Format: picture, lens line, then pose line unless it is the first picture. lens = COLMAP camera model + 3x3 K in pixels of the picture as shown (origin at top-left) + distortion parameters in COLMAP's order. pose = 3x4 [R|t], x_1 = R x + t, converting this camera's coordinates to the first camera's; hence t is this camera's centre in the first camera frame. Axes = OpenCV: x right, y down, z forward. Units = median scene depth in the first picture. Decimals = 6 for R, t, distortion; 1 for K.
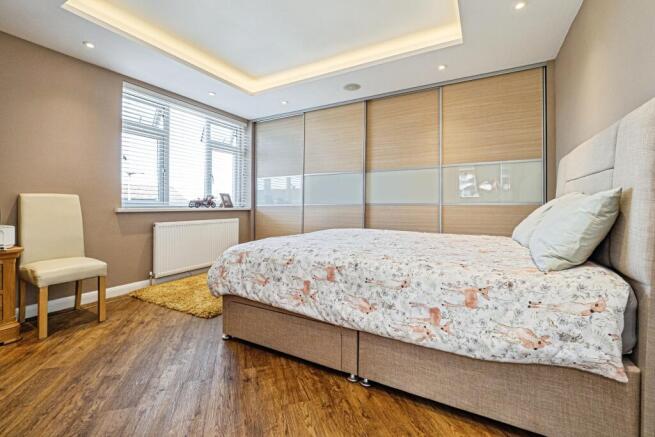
lens RADIAL K [[285.7, 0, 353.2], [0, 285.7, 202.7], [0, 0, 1]] dist [-0.004915, -0.000670]
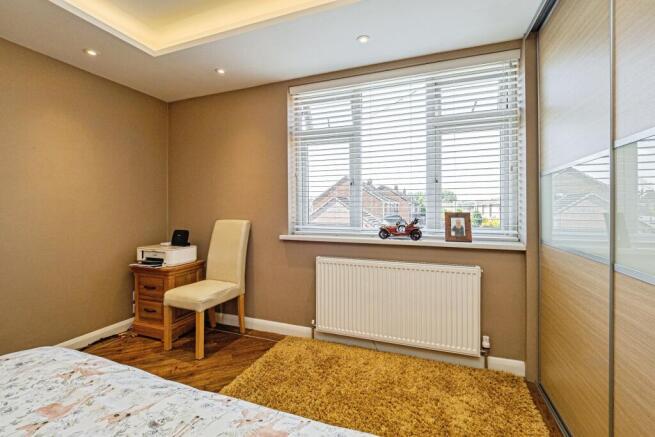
lens RADIAL K [[285.7, 0, 327.2], [0, 285.7, 213.0], [0, 0, 1]] dist [-0.004915, -0.000670]
pose [[0.048167, 0.010165, -0.998788, 0.050067], [0.010252, 0.999891, 0.010671, -0.047507], [0.998787, -0.010754, 0.048058, 0.909956]]
